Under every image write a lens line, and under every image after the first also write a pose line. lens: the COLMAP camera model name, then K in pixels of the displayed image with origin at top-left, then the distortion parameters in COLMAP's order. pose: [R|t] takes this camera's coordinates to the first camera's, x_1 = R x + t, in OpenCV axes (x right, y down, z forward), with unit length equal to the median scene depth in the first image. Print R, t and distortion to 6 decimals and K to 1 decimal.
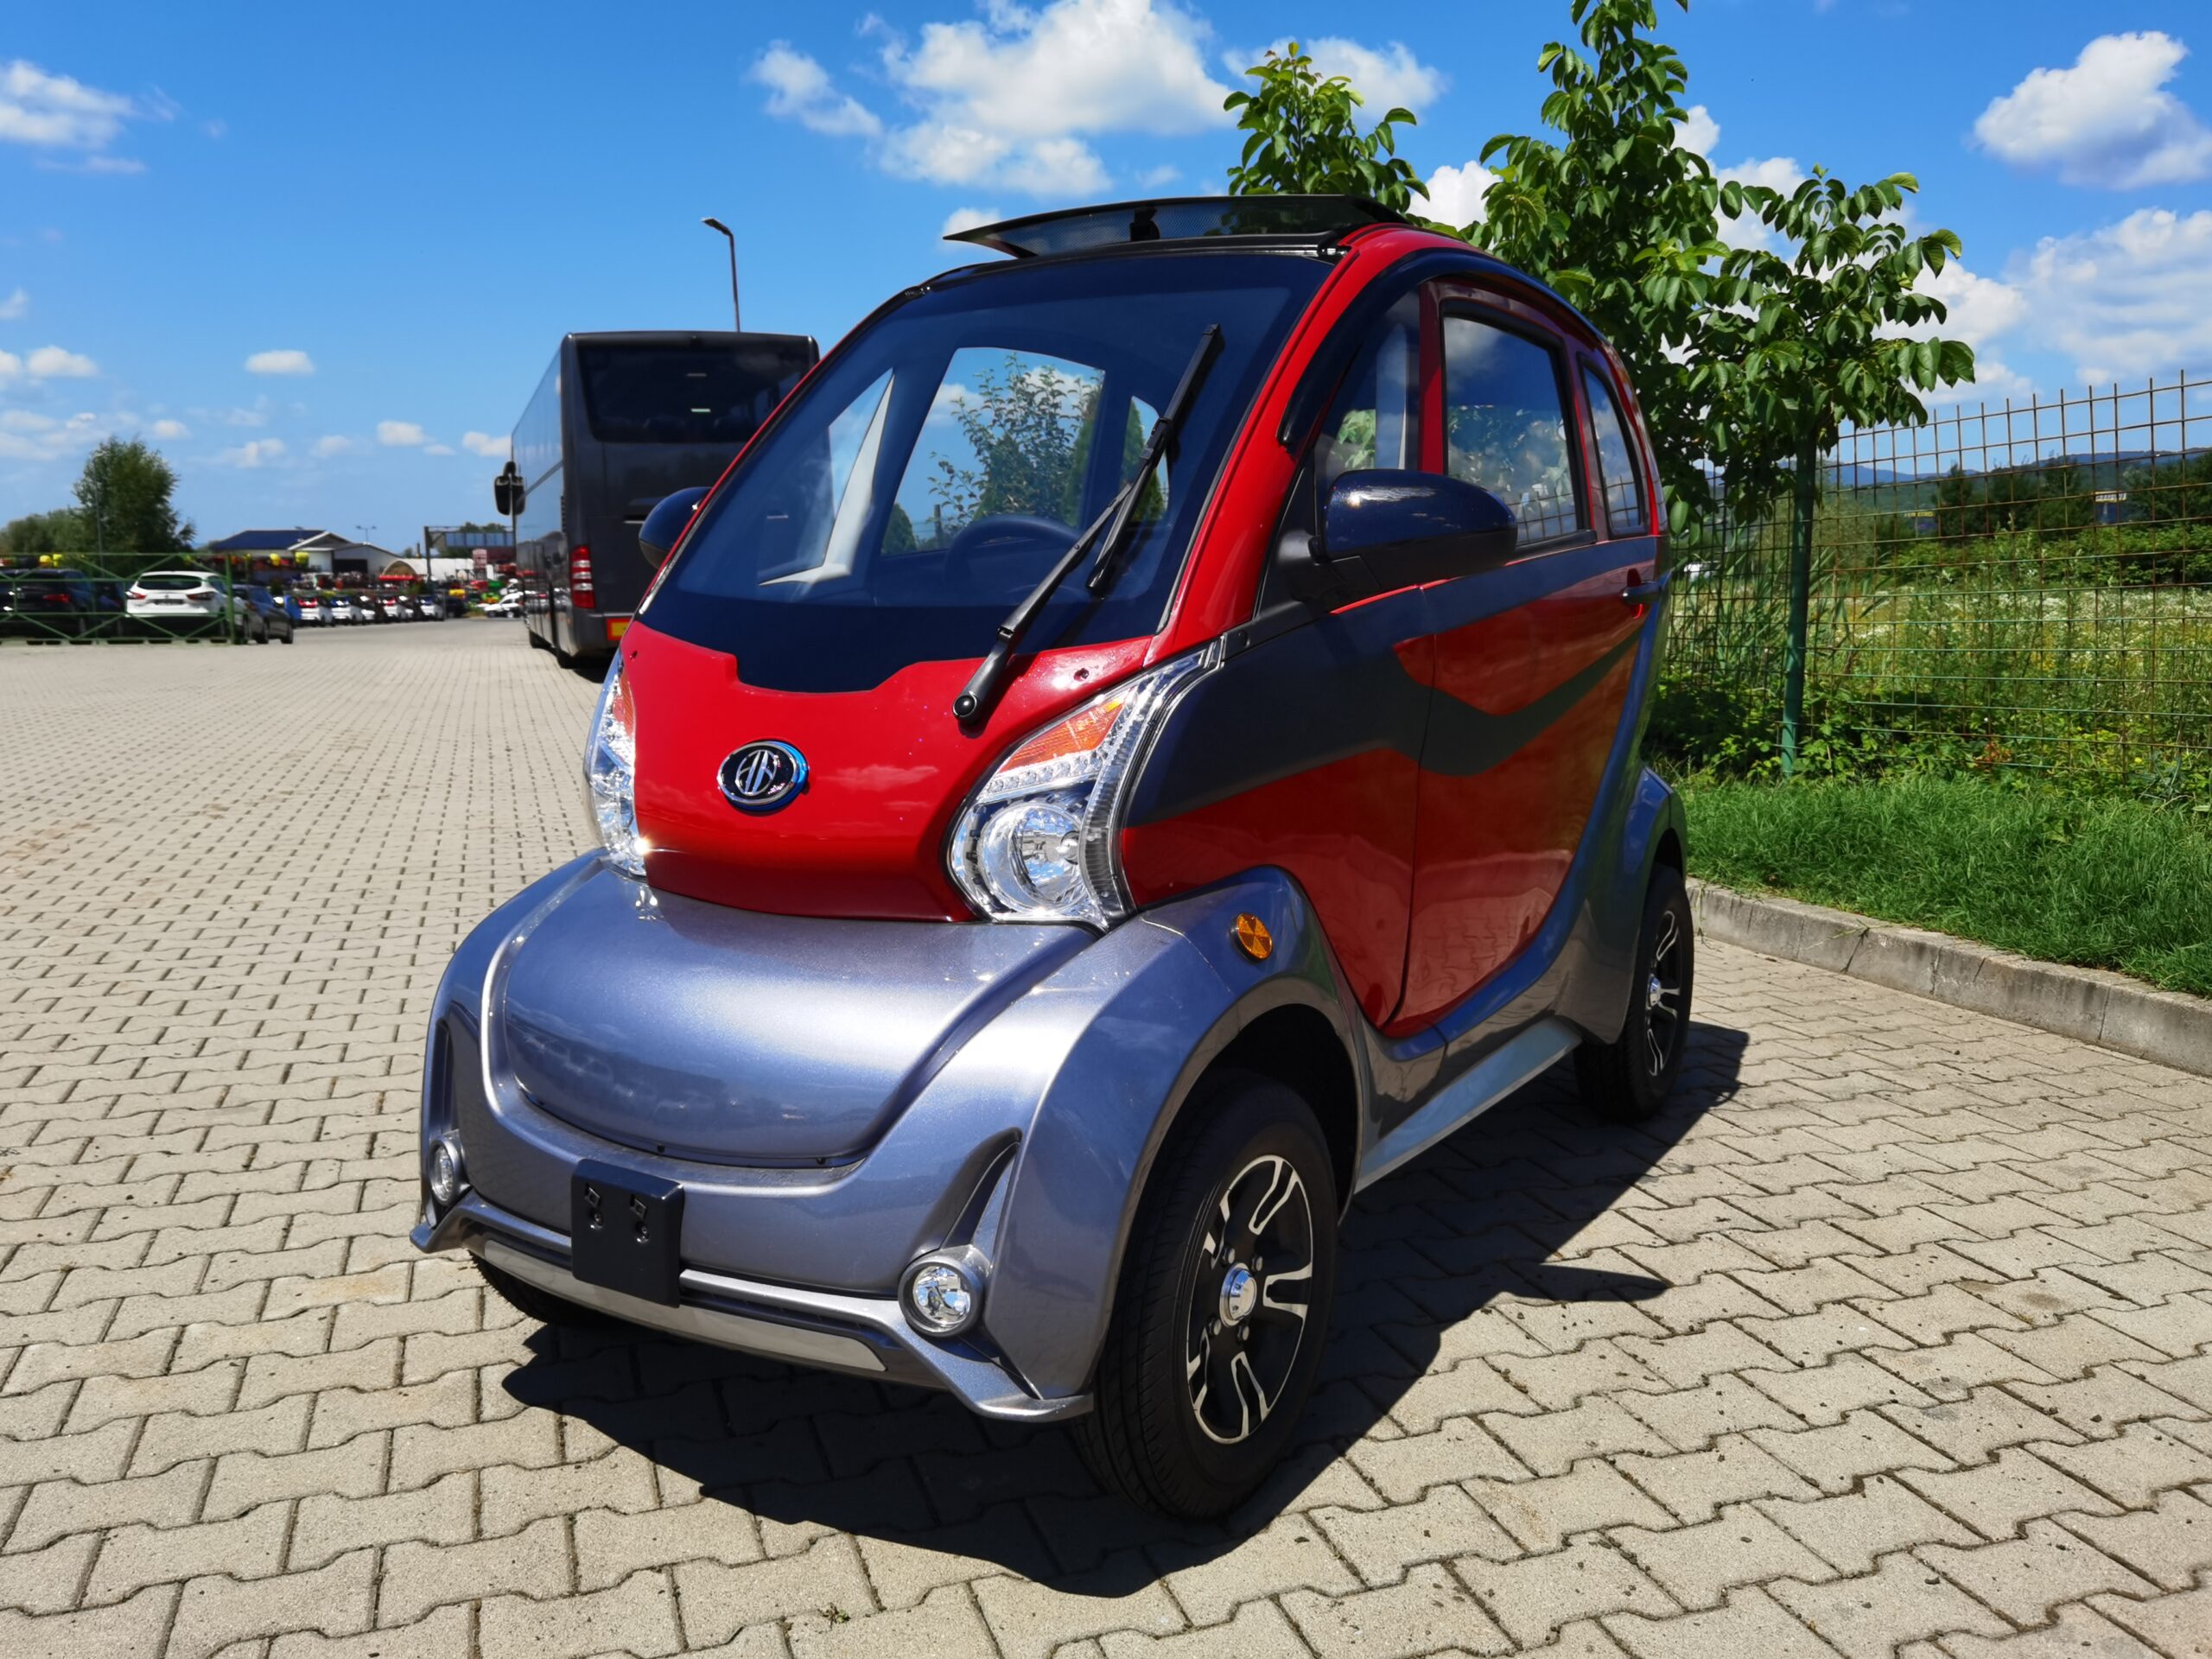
lens RADIAL K [[1785.8, 0, 1092.1], [0, 1785.8, 819.7], [0, 0, 1]] dist [0.015646, -0.011970]
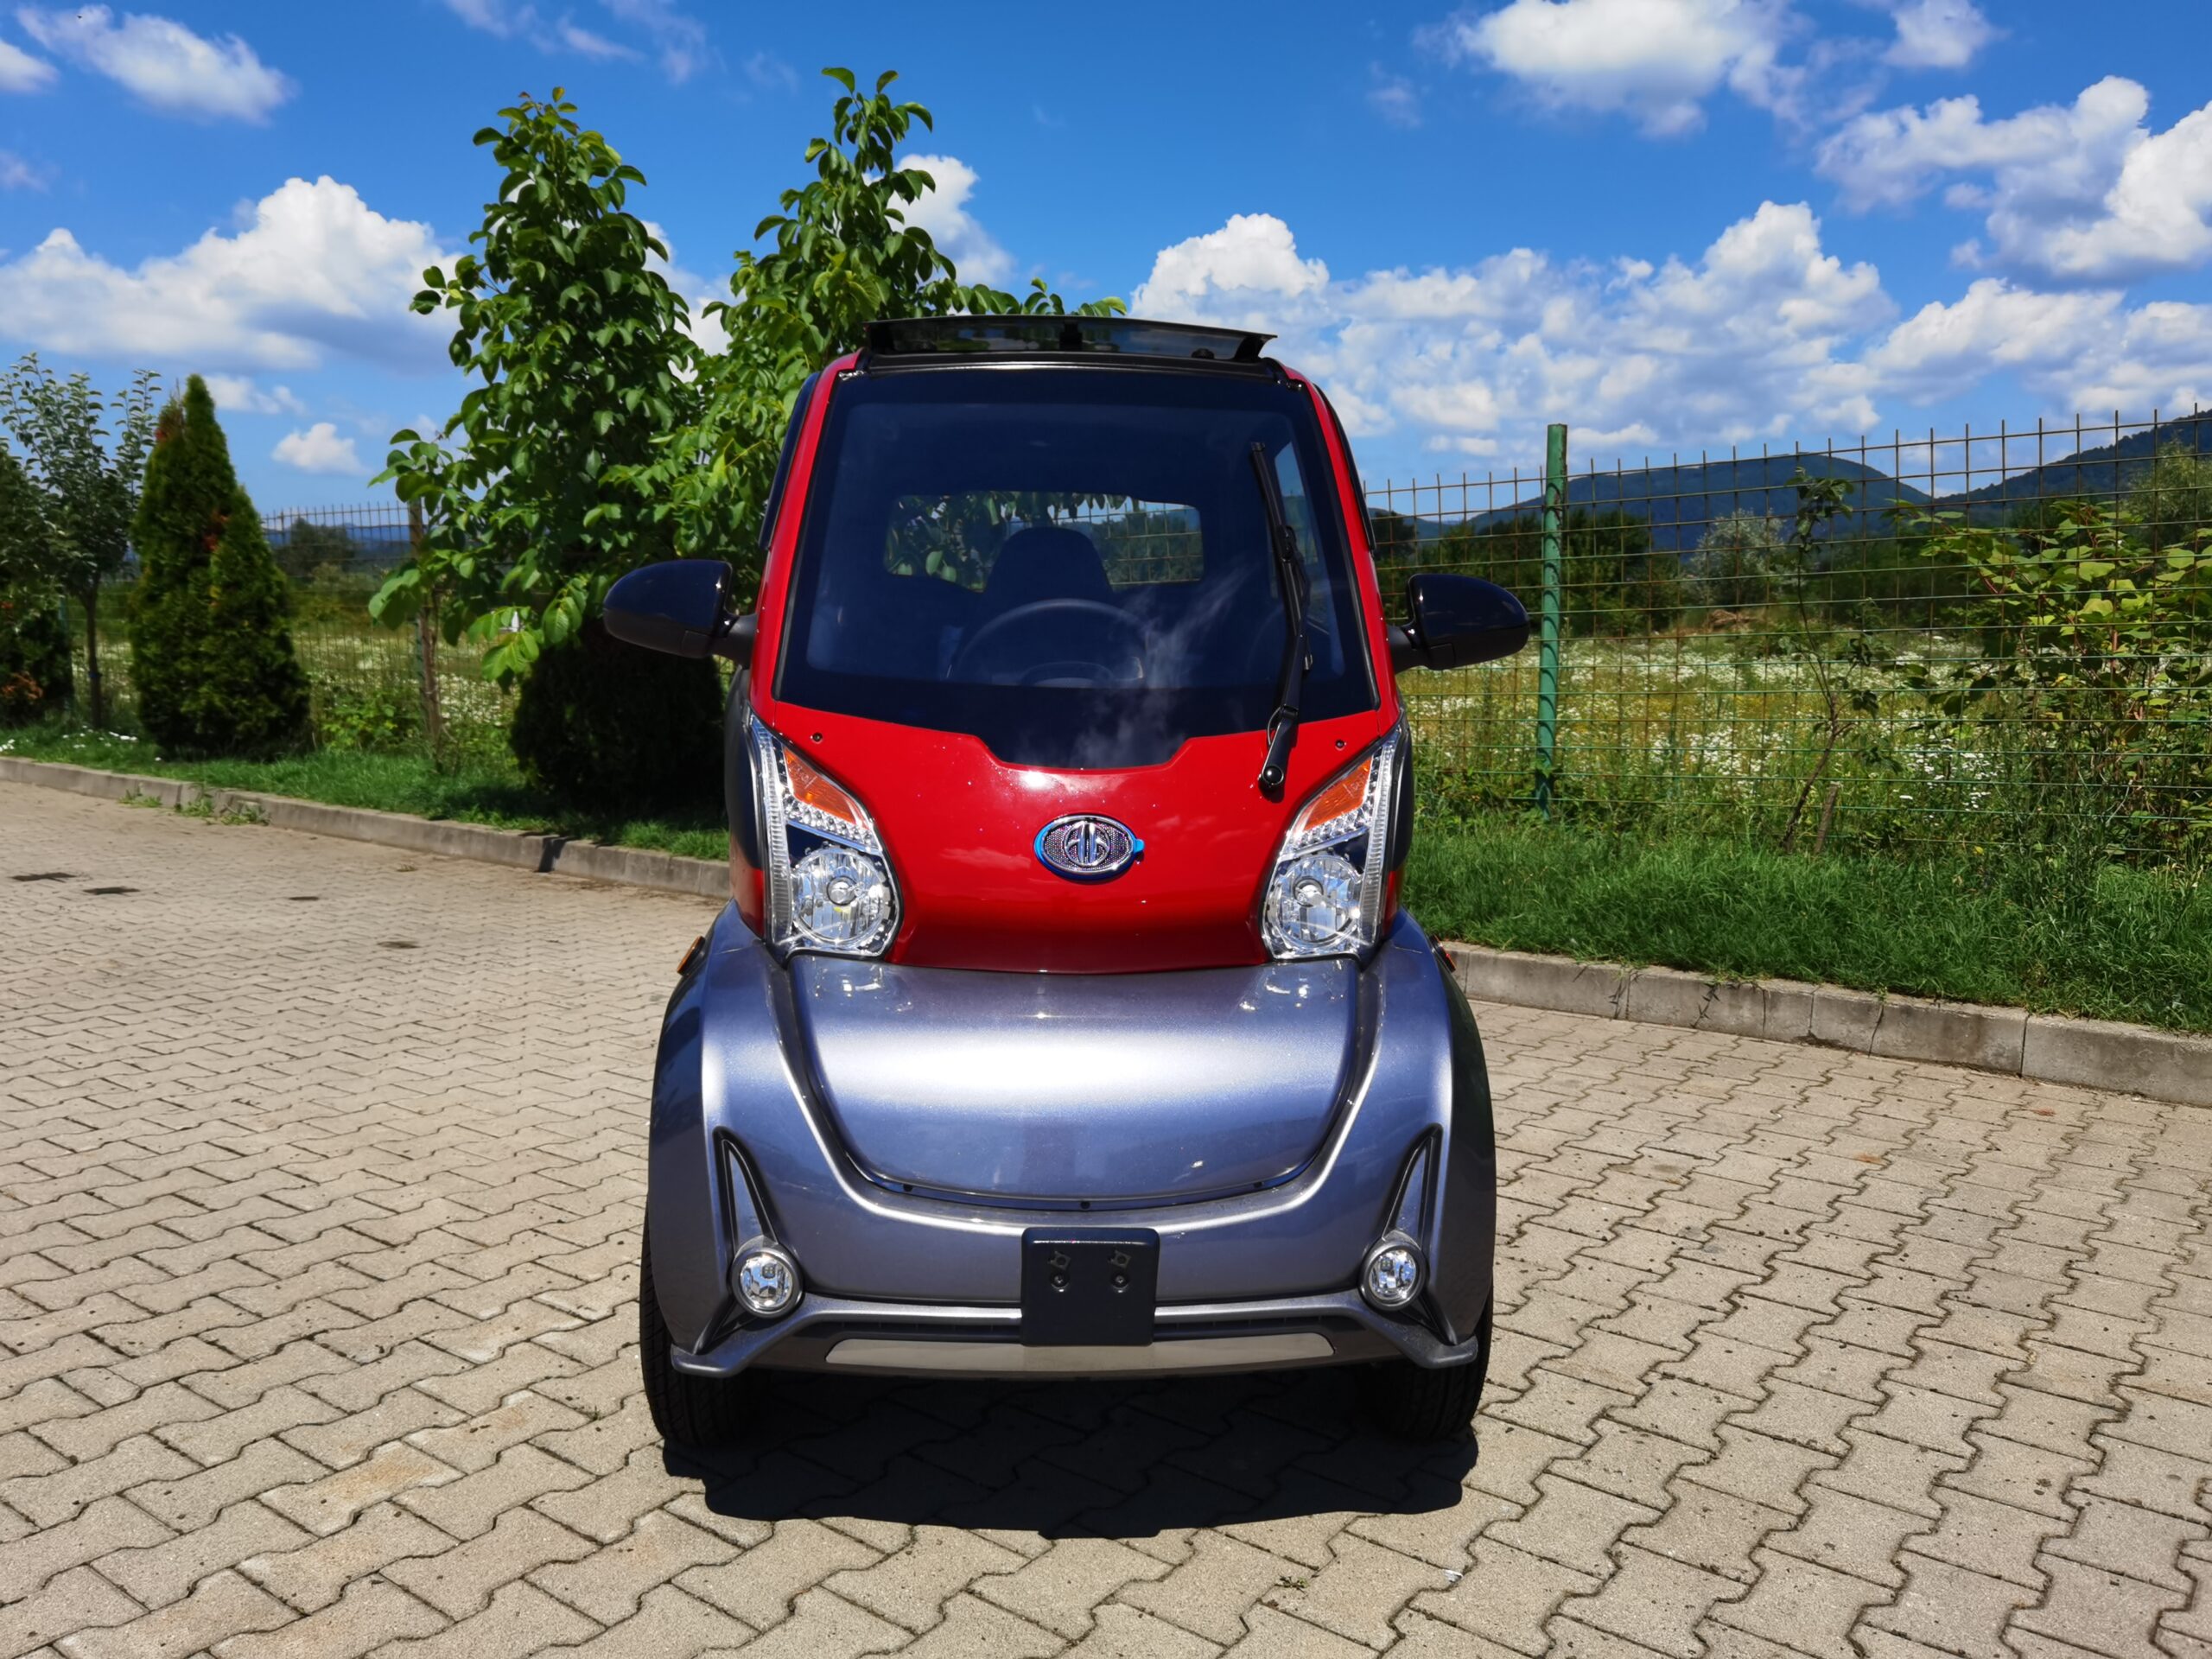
lens RADIAL K [[1791.7, 0, 1107.1], [0, 1791.7, 817.1], [0, 0, 1]] dist [-0.040589, 0.133112]
pose [[0.824132, -0.052045, 0.564001, -0.608061], [0.065323, 0.997858, -0.003371, -0.029899], [-0.562618, 0.039621, 0.825767, 0.084370]]
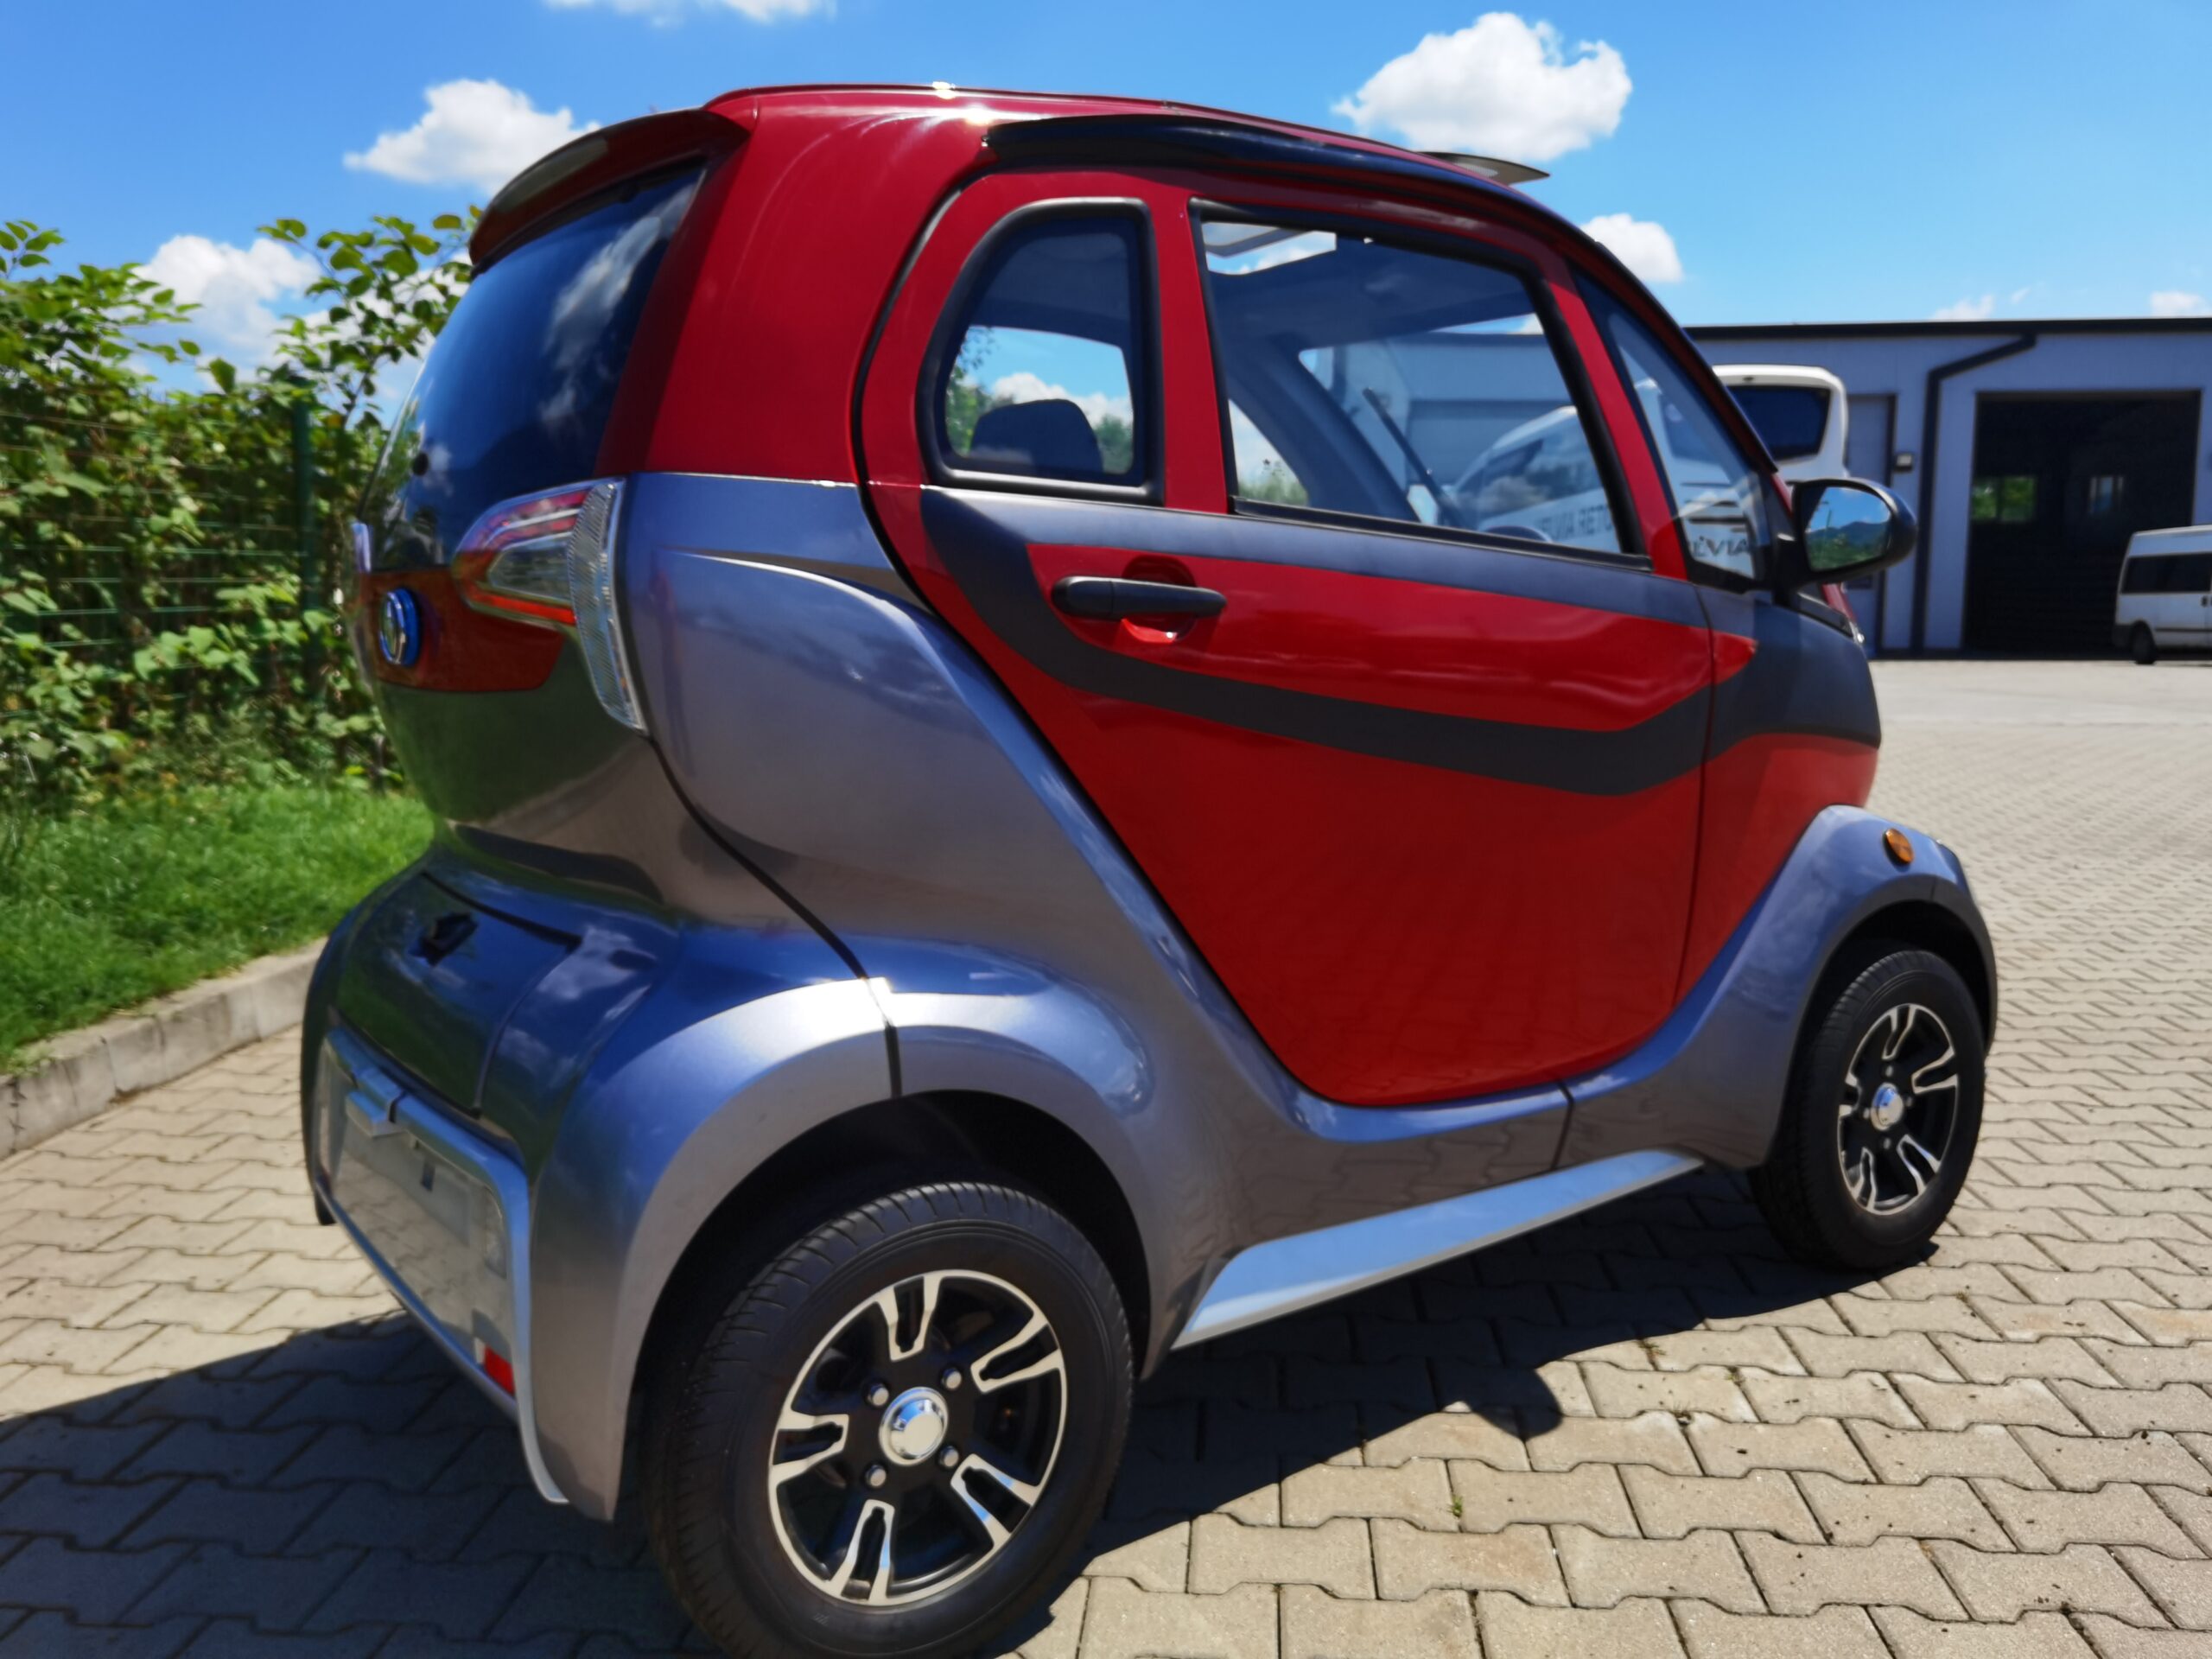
lens RADIAL K [[1756.6, 0, 1039.7], [0, 1756.6, 821.5], [0, 0, 1]] dist [-0.016619, -0.007453]
pose [[-0.899981, -0.048990, 0.433168, -0.258143], [0.072193, 0.963195, 0.258928, -0.286059], [-0.429910, 0.264302, -0.863320, 2.041775]]
